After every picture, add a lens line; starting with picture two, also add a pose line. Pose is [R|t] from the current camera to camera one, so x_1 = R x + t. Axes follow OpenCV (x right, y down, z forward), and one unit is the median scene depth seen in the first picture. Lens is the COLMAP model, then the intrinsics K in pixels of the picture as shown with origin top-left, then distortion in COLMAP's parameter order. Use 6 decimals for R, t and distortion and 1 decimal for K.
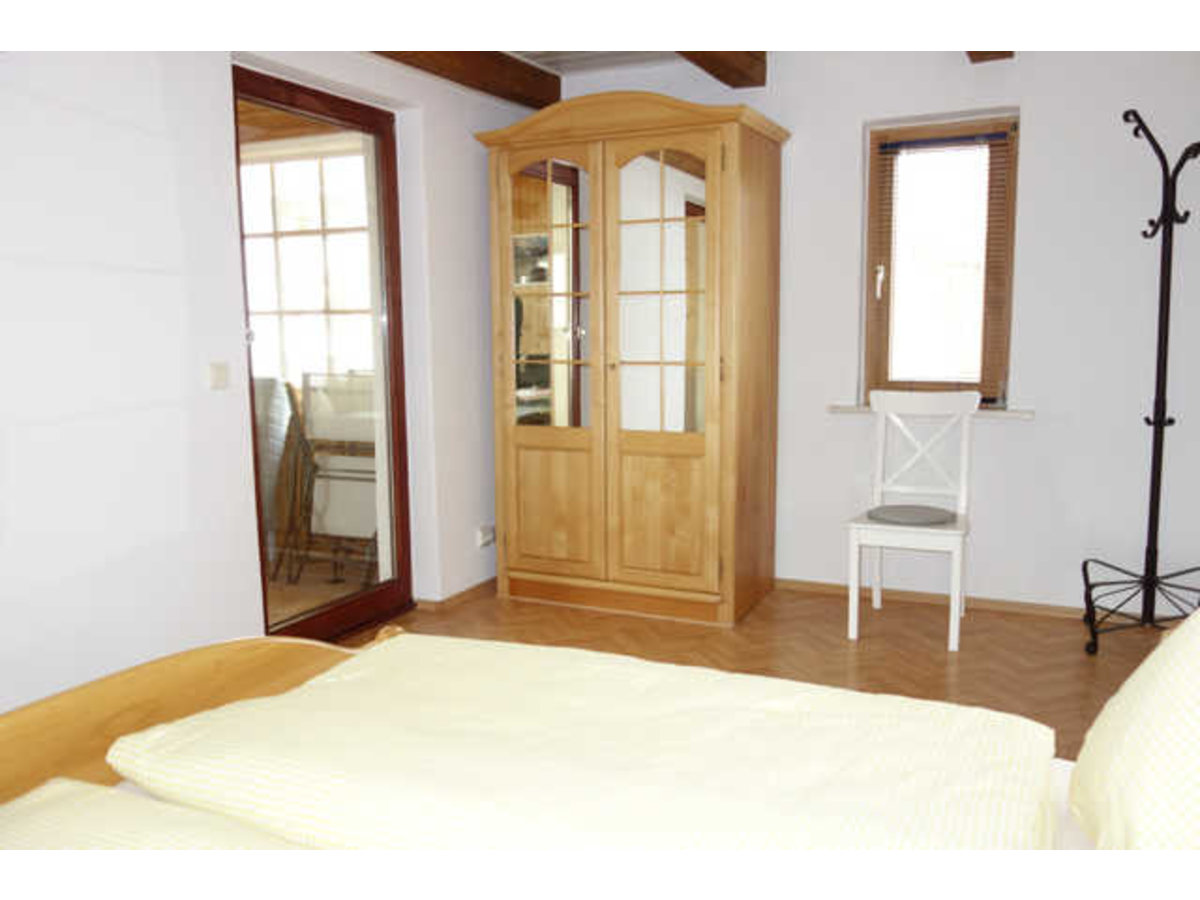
lens RADIAL K [[942.8, 0, 615.1], [0, 942.8, 448.6], [0, 0, 1]] dist [-0.000193, 0.007795]
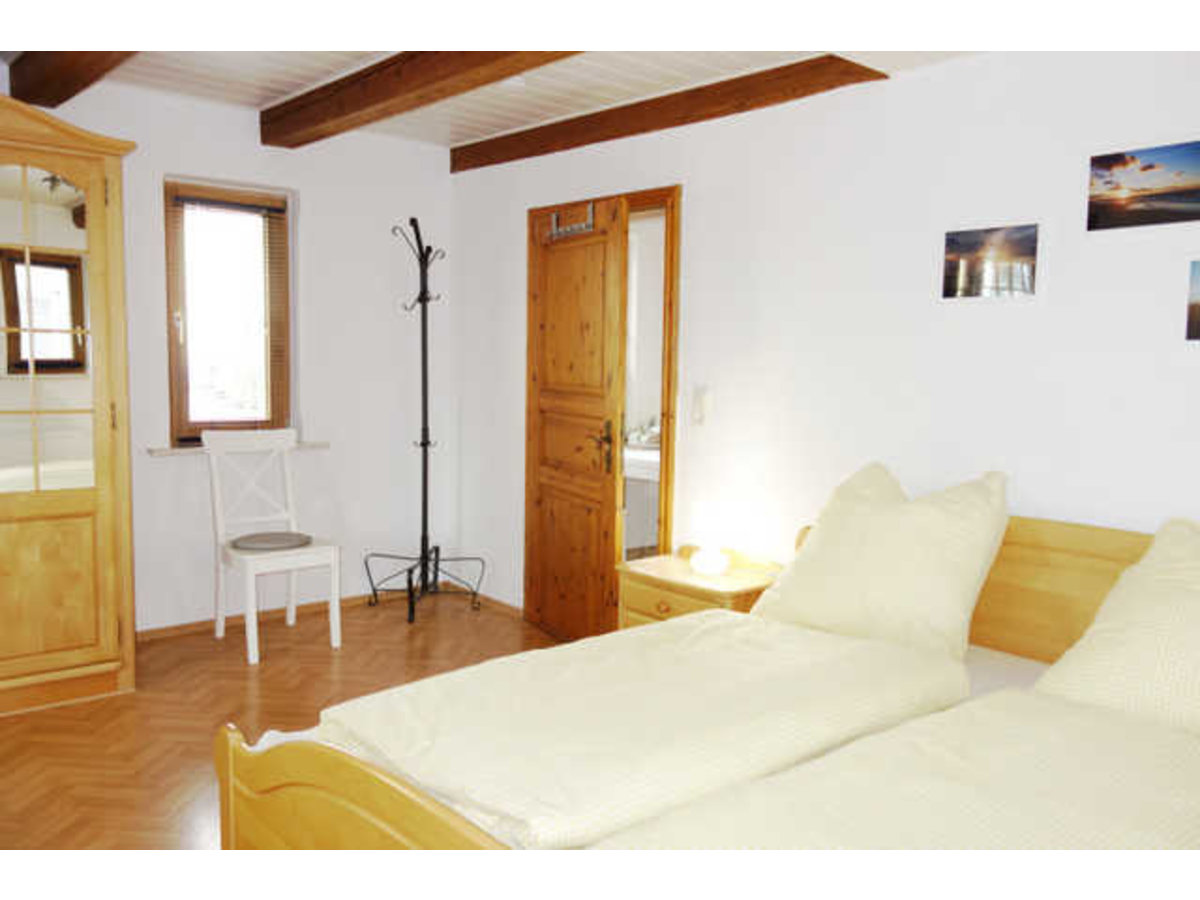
lens RADIAL K [[942.8, 0, 615.1], [0, 942.8, 448.6], [0, 0, 1]] dist [-0.000193, 0.007795]
pose [[0.397571, -0.066367, 0.915168, -0.528067], [0.093333, 0.995133, 0.031620, -0.035020], [-0.912812, 0.072844, 0.401831, 0.169173]]
